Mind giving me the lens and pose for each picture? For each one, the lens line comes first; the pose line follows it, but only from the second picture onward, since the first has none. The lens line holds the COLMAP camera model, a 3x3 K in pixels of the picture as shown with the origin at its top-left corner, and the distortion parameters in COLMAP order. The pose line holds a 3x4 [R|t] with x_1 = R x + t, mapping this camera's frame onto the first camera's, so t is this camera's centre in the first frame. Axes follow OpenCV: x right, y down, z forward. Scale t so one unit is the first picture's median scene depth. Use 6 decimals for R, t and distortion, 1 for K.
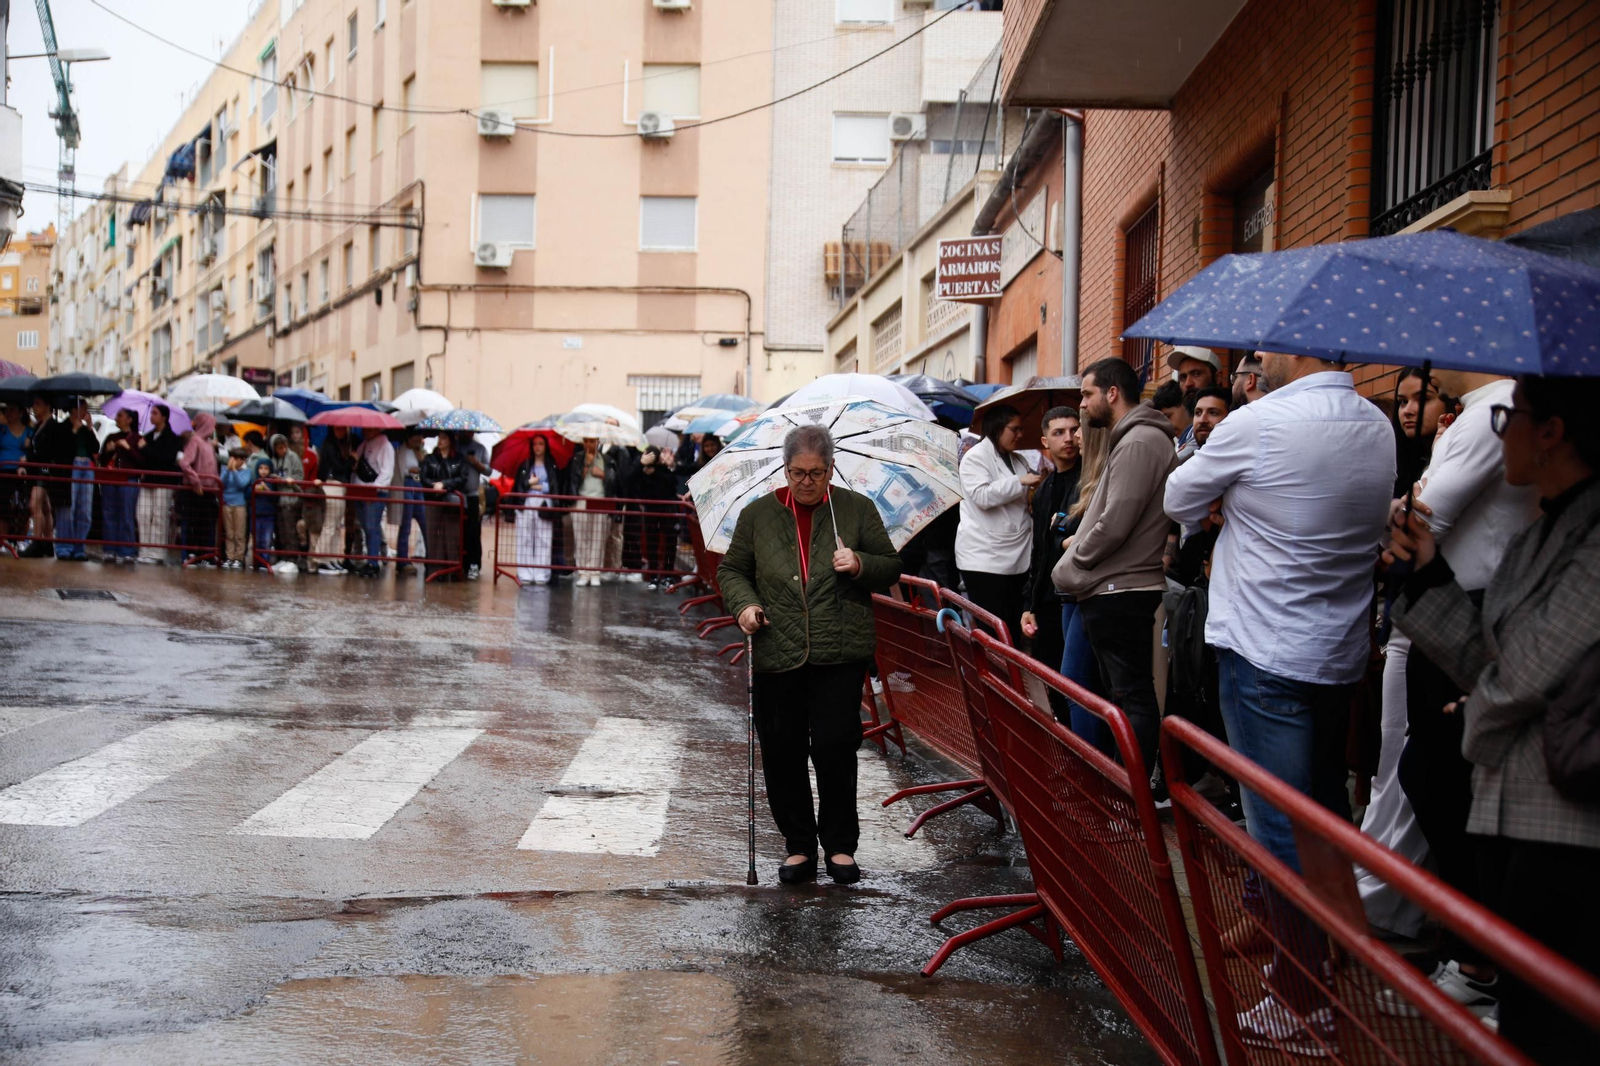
lens RADIAL K [[2093.6, 0, 800.0], [0, 2093.6, 534.8], [0, 0, 1]] dist [0.009847, 0.000000]
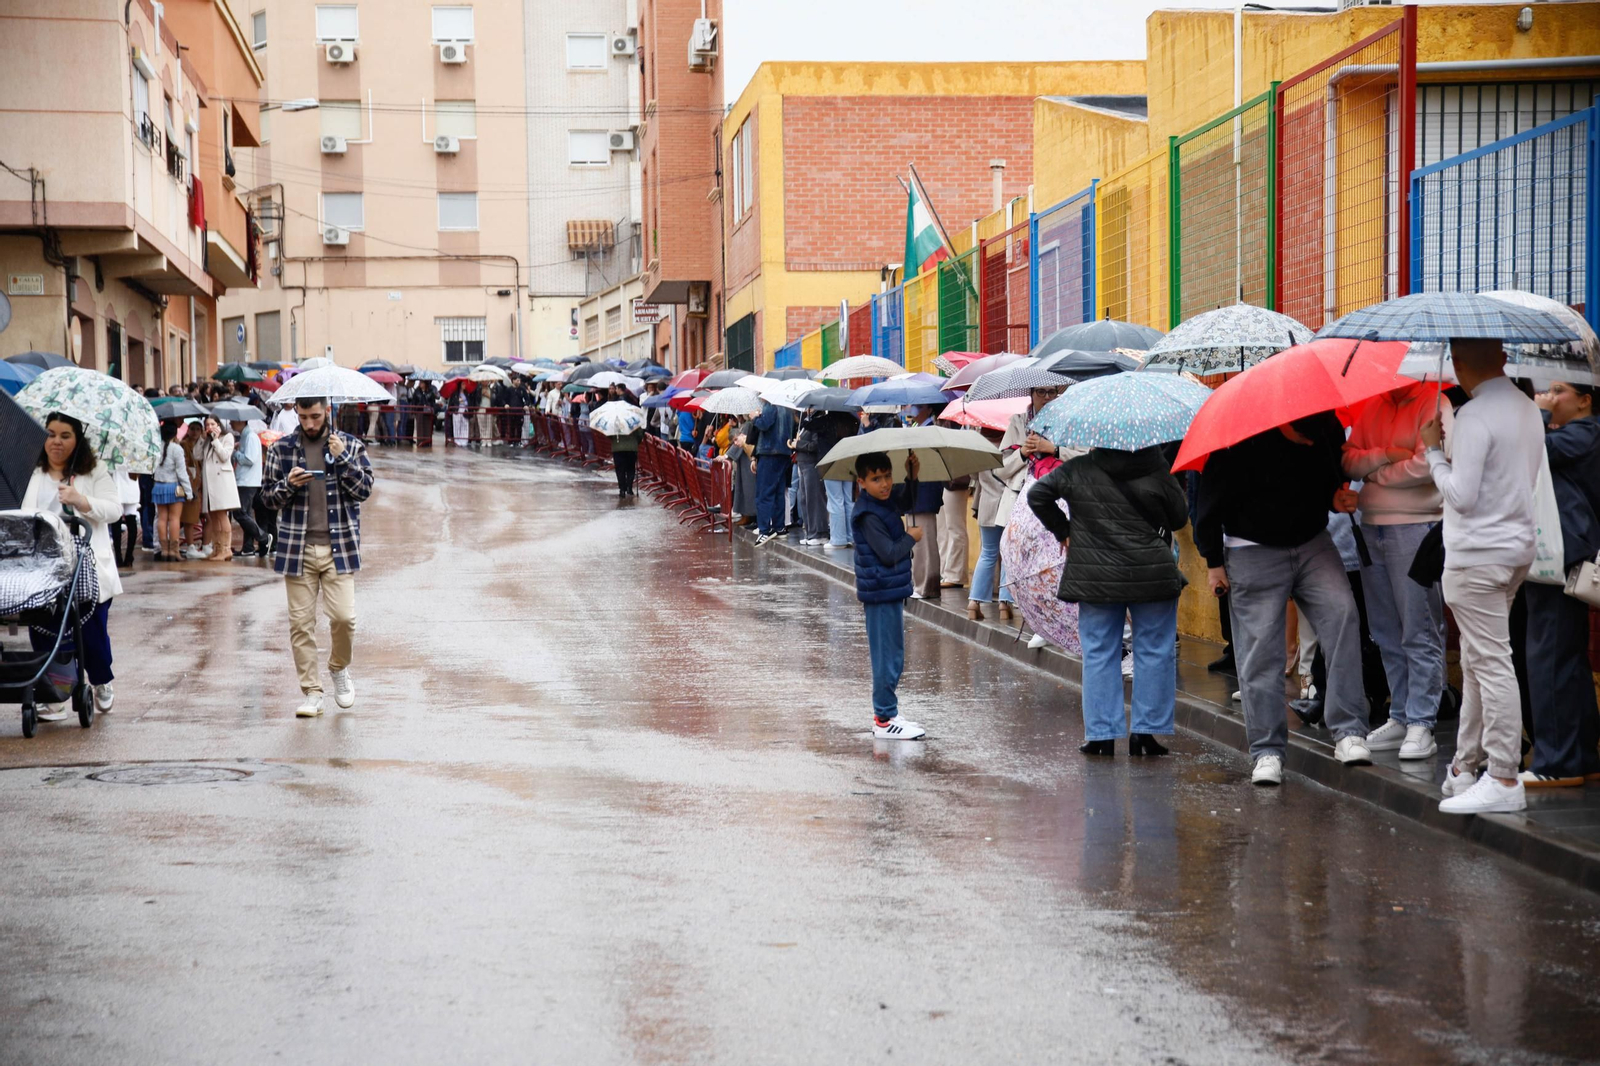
lens RADIAL K [[3151.5, 0, 801.4], [0, 3151.5, 534.4], [0, 0, 1]] dist [0.374866, 0.000000]
pose [[0.994314, -0.042502, 0.097638, -0.050759], [0.039108, 0.998571, 0.036419, 0.004017], [-0.099046, -0.032394, 0.994555, -1.224000]]
